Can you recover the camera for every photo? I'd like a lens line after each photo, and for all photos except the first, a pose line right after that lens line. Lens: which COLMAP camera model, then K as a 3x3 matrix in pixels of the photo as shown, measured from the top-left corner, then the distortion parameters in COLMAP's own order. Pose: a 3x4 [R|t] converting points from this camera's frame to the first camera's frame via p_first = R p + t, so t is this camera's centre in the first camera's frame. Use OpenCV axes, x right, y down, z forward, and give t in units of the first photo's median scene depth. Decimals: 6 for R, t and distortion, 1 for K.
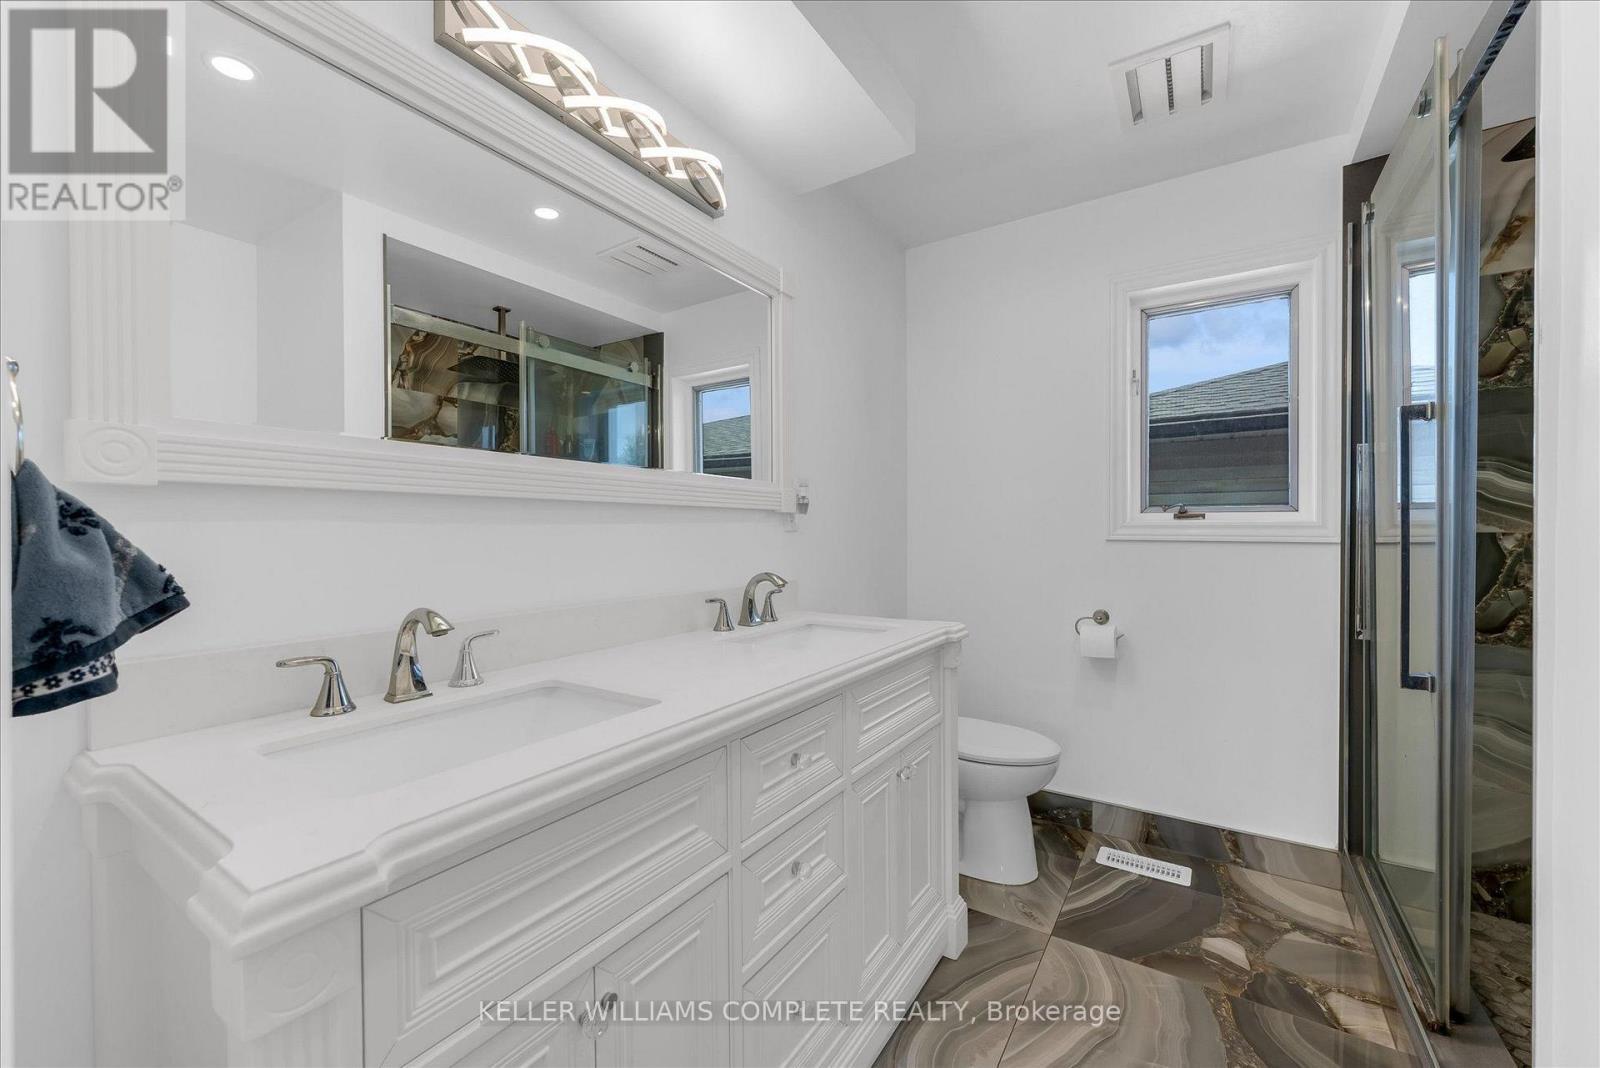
lens RADIAL K [[636.9, 0, 798.4], [0, 636.9, 534.6], [0, 0, 1]] dist [-0.008250, -0.000203]
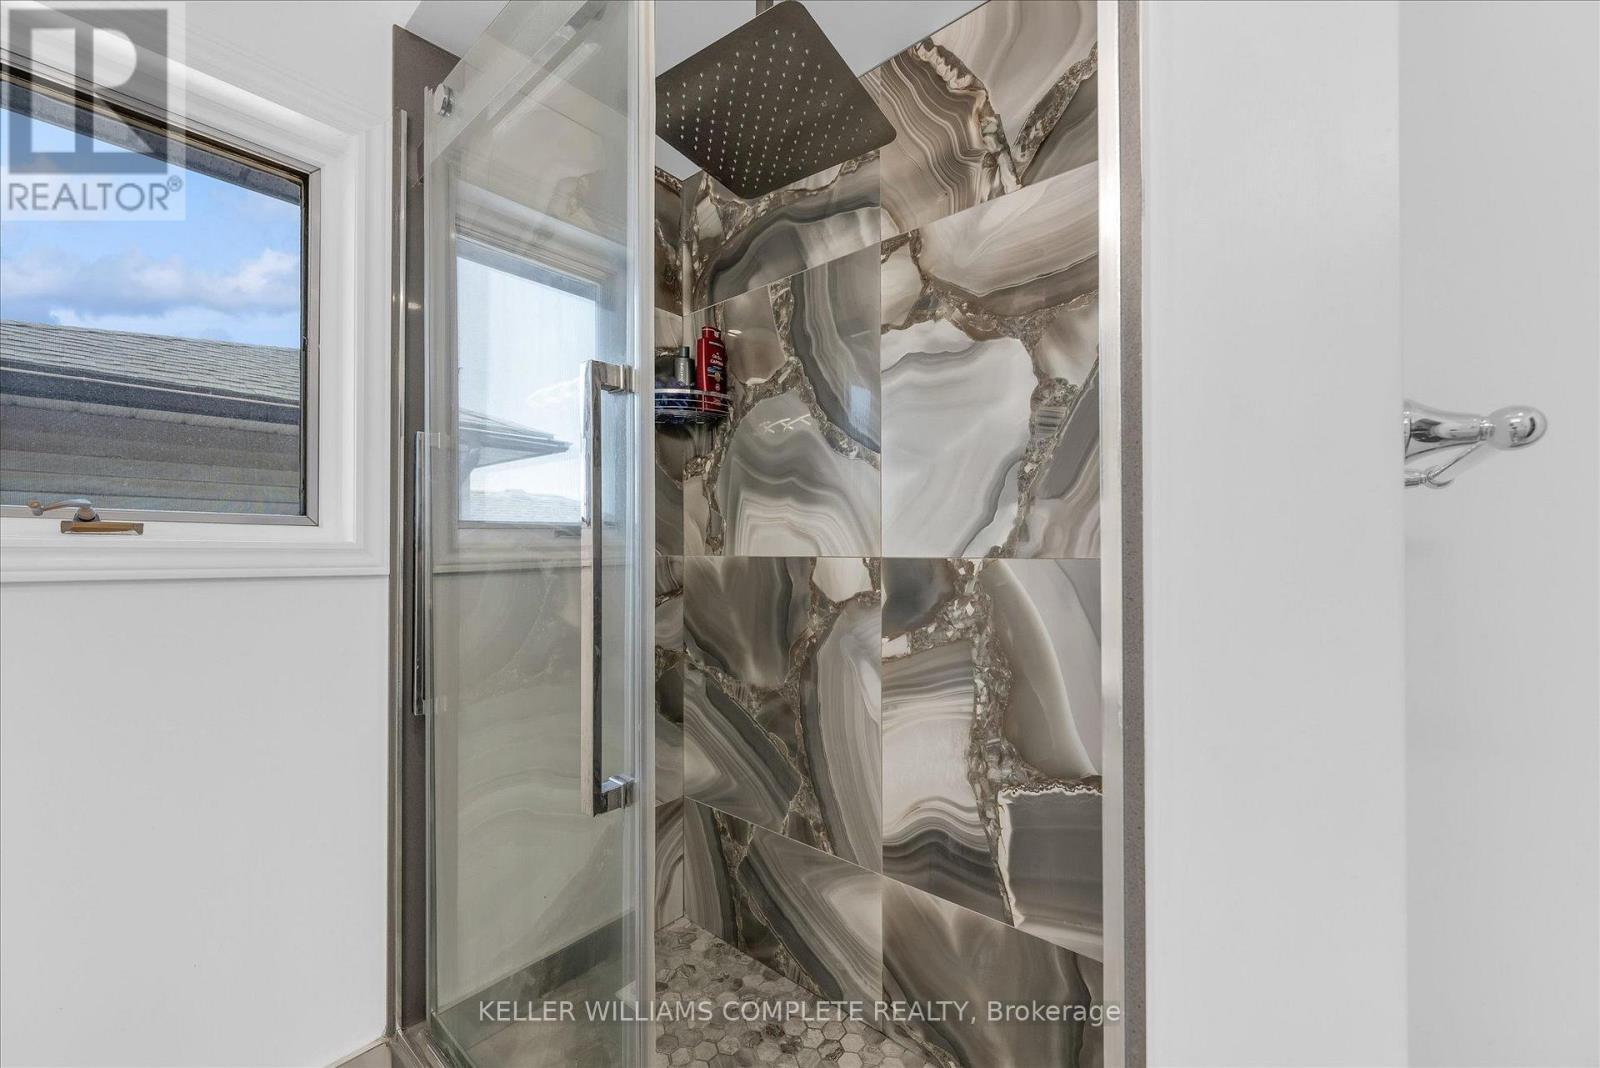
lens RADIAL K [[636.9, 0, 799.0], [0, 636.9, 545.5], [0, 0, 1]] dist [-0.008250, -0.000203]
pose [[0.122039, 0.010296, 0.992472, 0.230617], [0.005845, 0.999921, -0.011092, -0.008385], [-0.992508, 0.007155, 0.121970, 0.462778]]
